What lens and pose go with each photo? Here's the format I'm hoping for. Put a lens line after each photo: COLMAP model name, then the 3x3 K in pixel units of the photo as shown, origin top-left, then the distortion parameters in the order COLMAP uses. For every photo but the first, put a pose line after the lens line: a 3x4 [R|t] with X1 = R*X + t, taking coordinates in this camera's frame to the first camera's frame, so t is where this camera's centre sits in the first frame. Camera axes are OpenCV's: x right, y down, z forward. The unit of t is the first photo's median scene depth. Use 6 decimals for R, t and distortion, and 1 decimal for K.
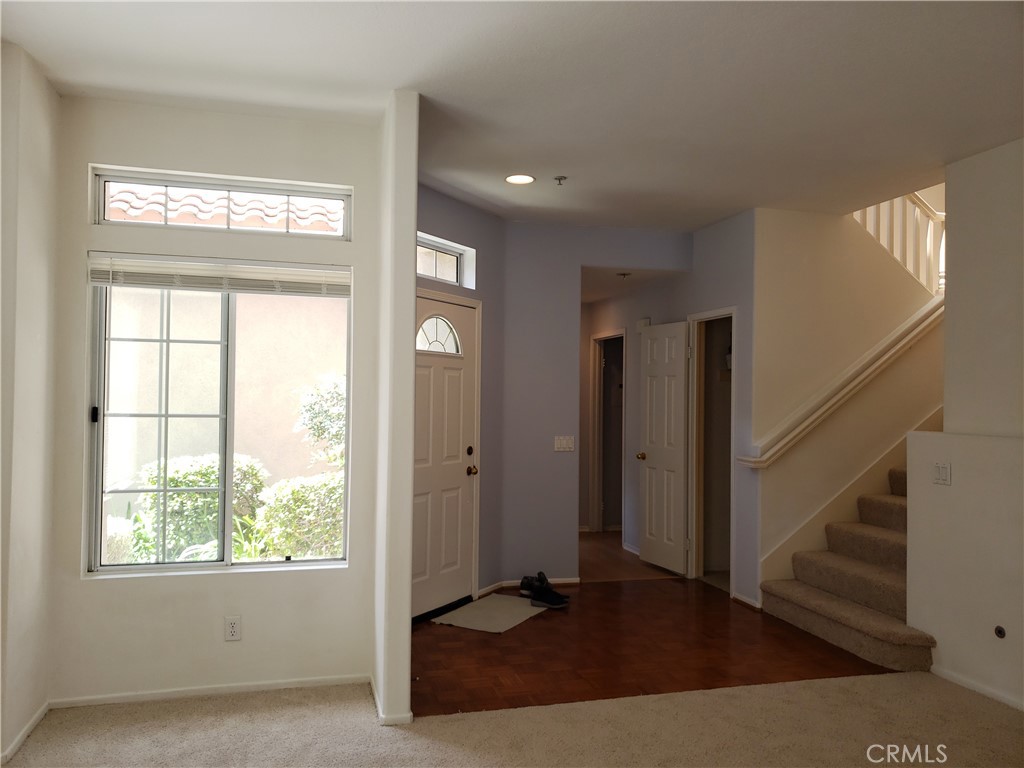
lens RADIAL K [[785.3, 0, 512.4], [0, 785.3, 379.0], [0, 0, 1]] dist [0.027874, -0.003807]
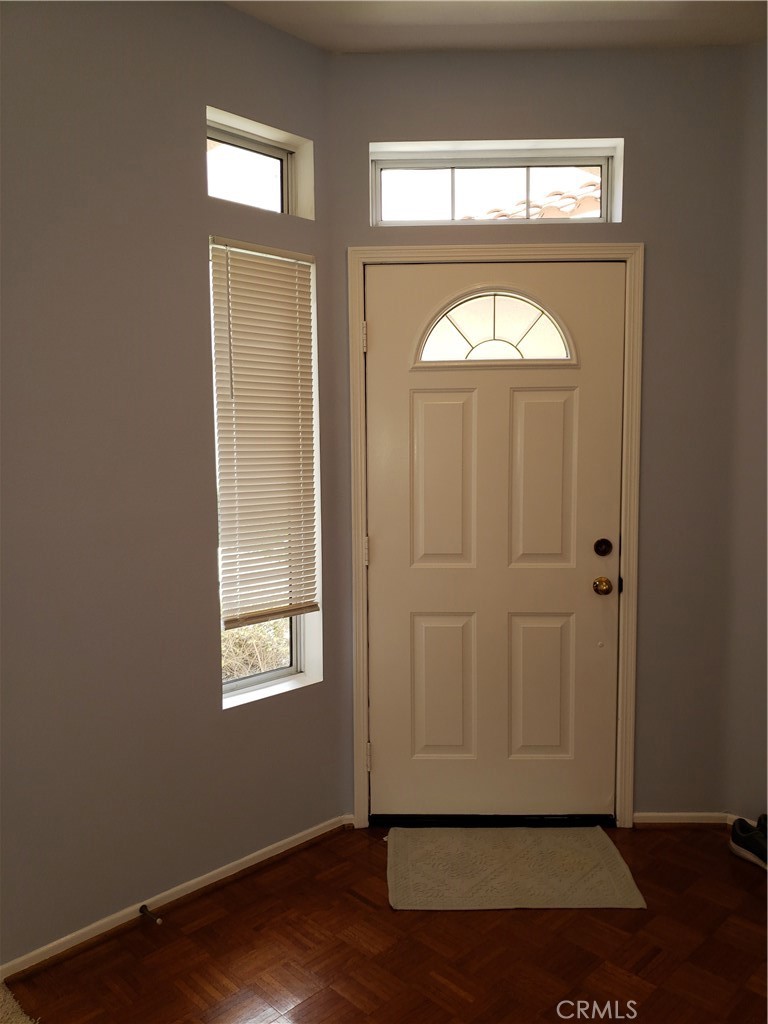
lens RADIAL K [[785.3, 0, 383.5], [0, 785.3, 521.9], [0, 0, 1]] dist [0.027874, -0.003807]
pose [[0.480197, 0.066104, -0.874666, 0.339497], [0.029914, 0.995342, 0.091647, 0.023719], [0.876650, -0.070173, 0.475983, 0.648404]]
